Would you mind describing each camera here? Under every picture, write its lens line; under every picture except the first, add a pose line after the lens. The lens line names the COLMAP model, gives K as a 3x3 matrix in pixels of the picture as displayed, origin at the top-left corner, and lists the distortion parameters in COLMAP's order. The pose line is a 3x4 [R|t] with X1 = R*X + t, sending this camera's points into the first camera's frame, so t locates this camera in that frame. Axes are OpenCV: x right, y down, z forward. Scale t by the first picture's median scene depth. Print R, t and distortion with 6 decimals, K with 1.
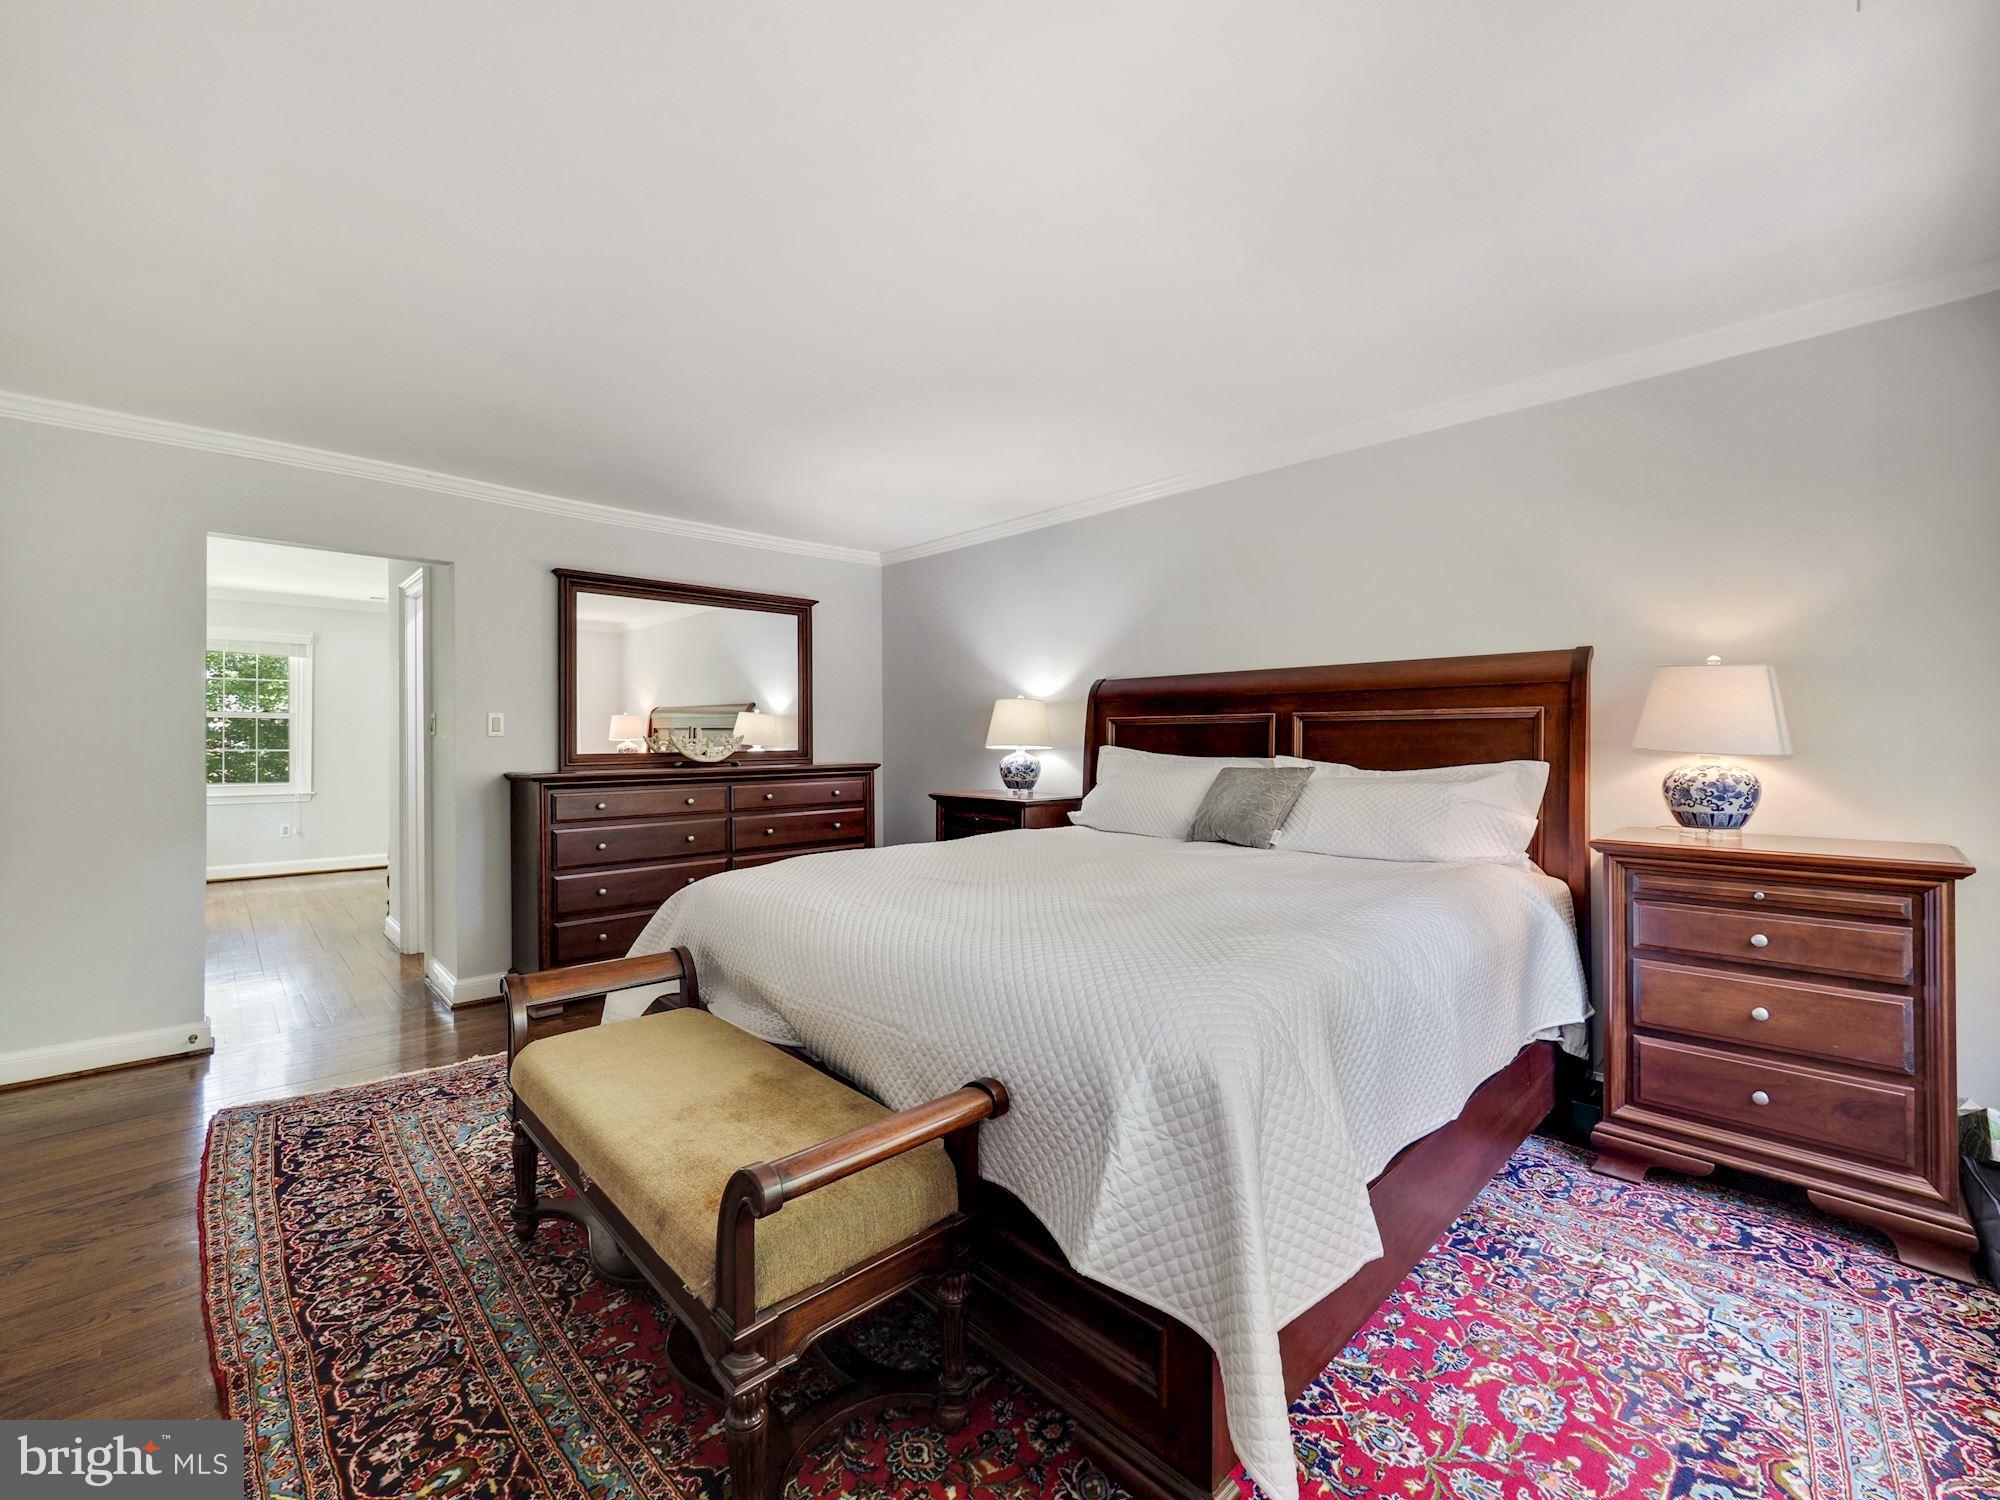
lens RADIAL K [[860.2, 0, 1000.0], [0, 860.2, 750.0], [0, 0, 1]] dist [-0.019677, -0.000415]
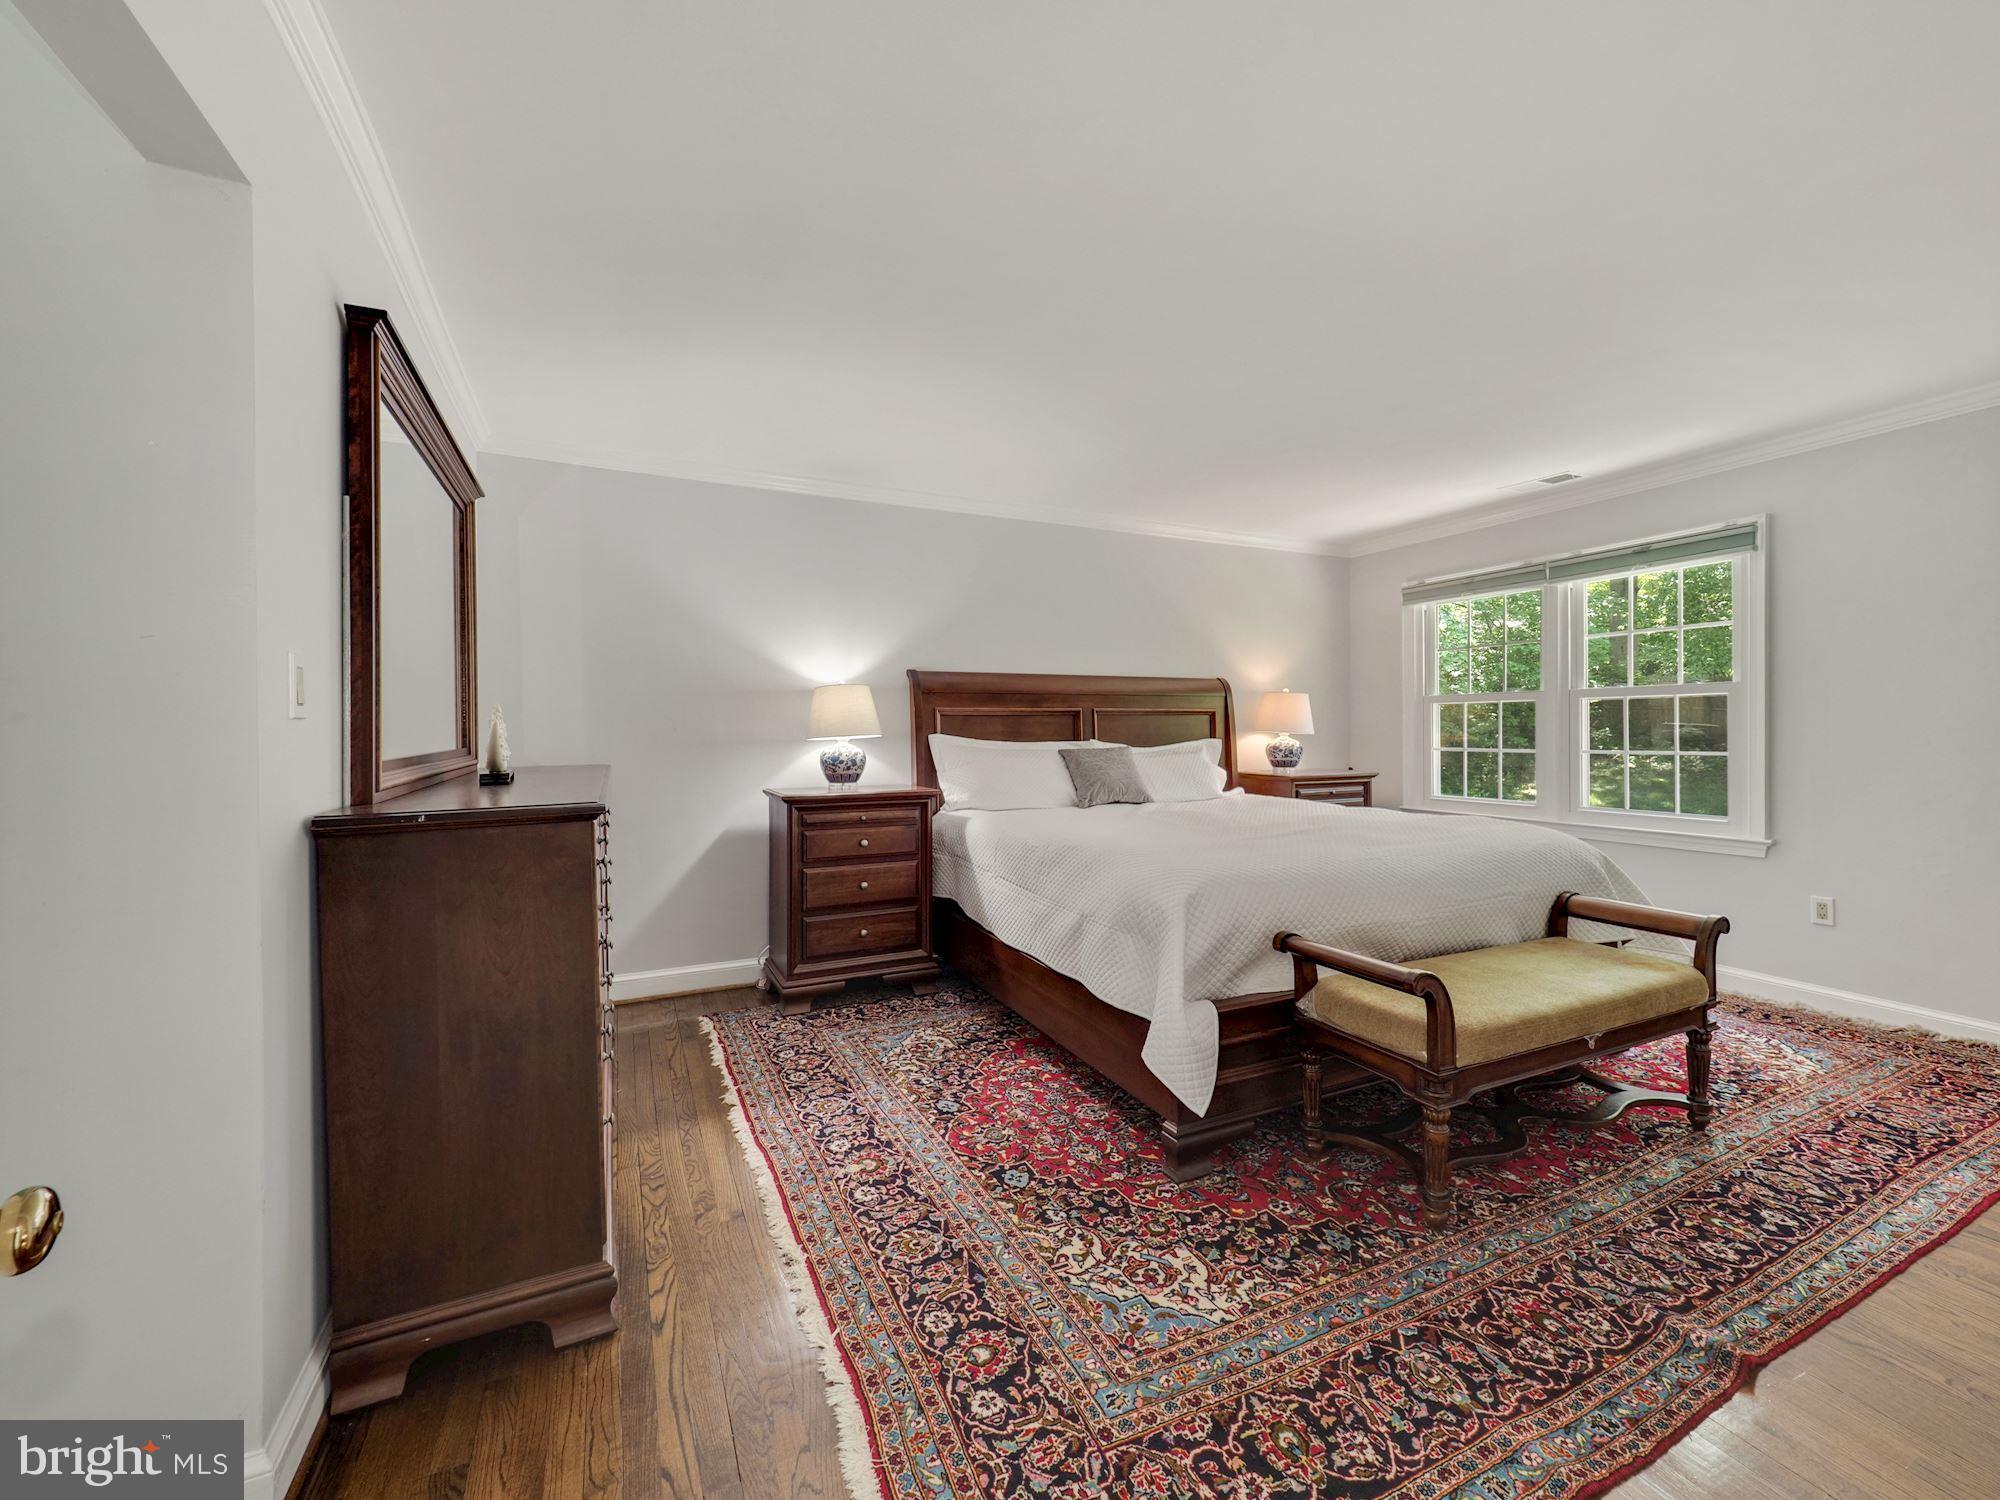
lens RADIAL K [[830.9, 0, 1001.4], [0, 830.9, 741.2], [0, 0, 1]] dist [-0.000809, -0.000104]
pose [[0.314793, -0.027147, 0.948772, -1.380251], [0.013160, 0.999620, 0.024236, -0.034410], [-0.949069, 0.004857, 0.315030, 0.982547]]
